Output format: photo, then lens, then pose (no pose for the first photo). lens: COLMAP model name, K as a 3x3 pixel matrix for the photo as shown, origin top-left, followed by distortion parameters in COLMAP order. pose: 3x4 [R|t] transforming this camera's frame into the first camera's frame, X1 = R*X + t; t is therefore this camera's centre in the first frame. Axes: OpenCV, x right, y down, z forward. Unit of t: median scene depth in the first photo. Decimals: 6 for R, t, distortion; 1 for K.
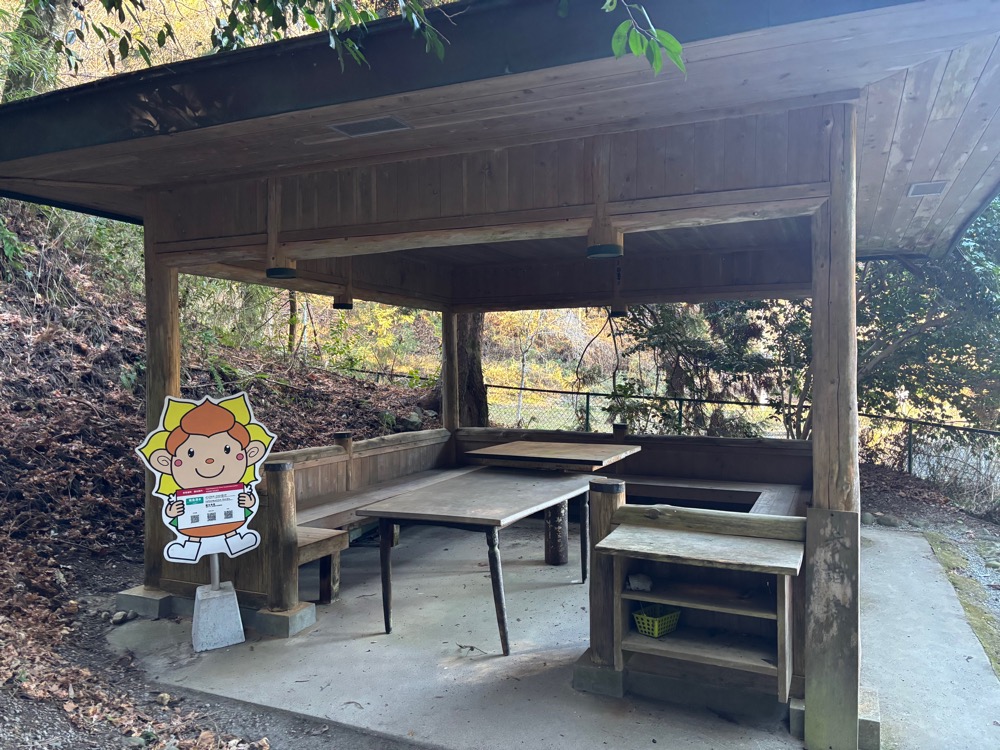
lens RADIAL K [[761.2, 0, 500.0], [0, 761.2, 374.3], [0, 0, 1]] dist [0.012644, -0.014537]
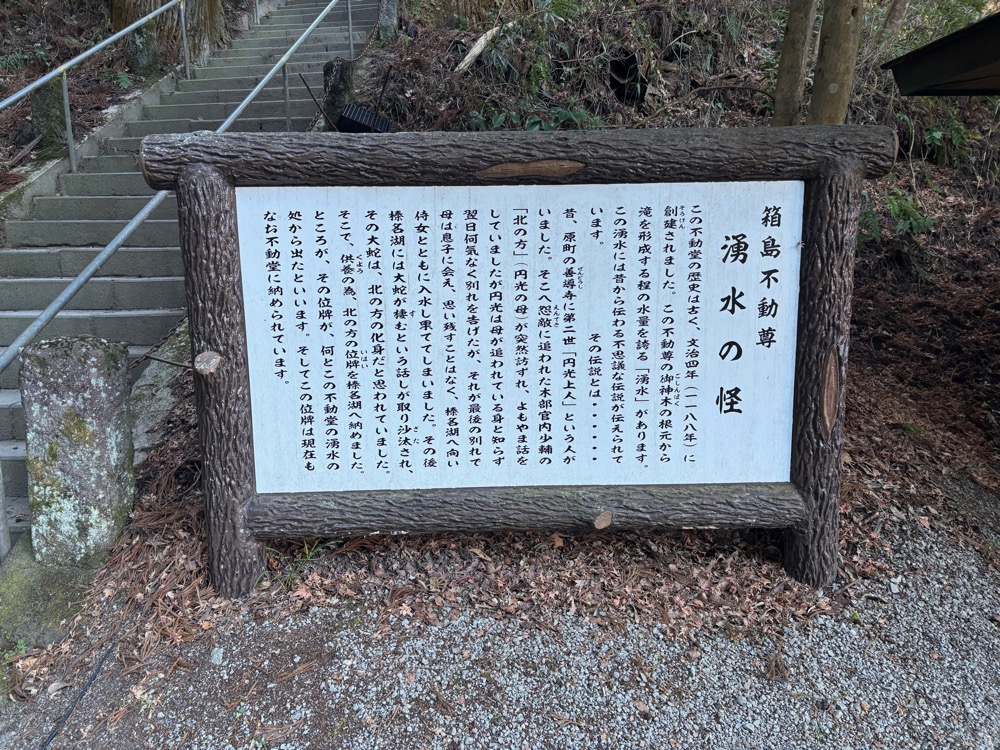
lens RADIAL K [[761.2, 0, 501.2], [0, 761.2, 373.8], [0, 0, 1]] dist [0.012644, -0.014537]
pose [[0.482074, 0.119123, -0.867994, 0.059848], [0.010239, 0.989880, 0.141537, 0.015545], [0.876071, -0.077119, 0.475976, -0.173994]]
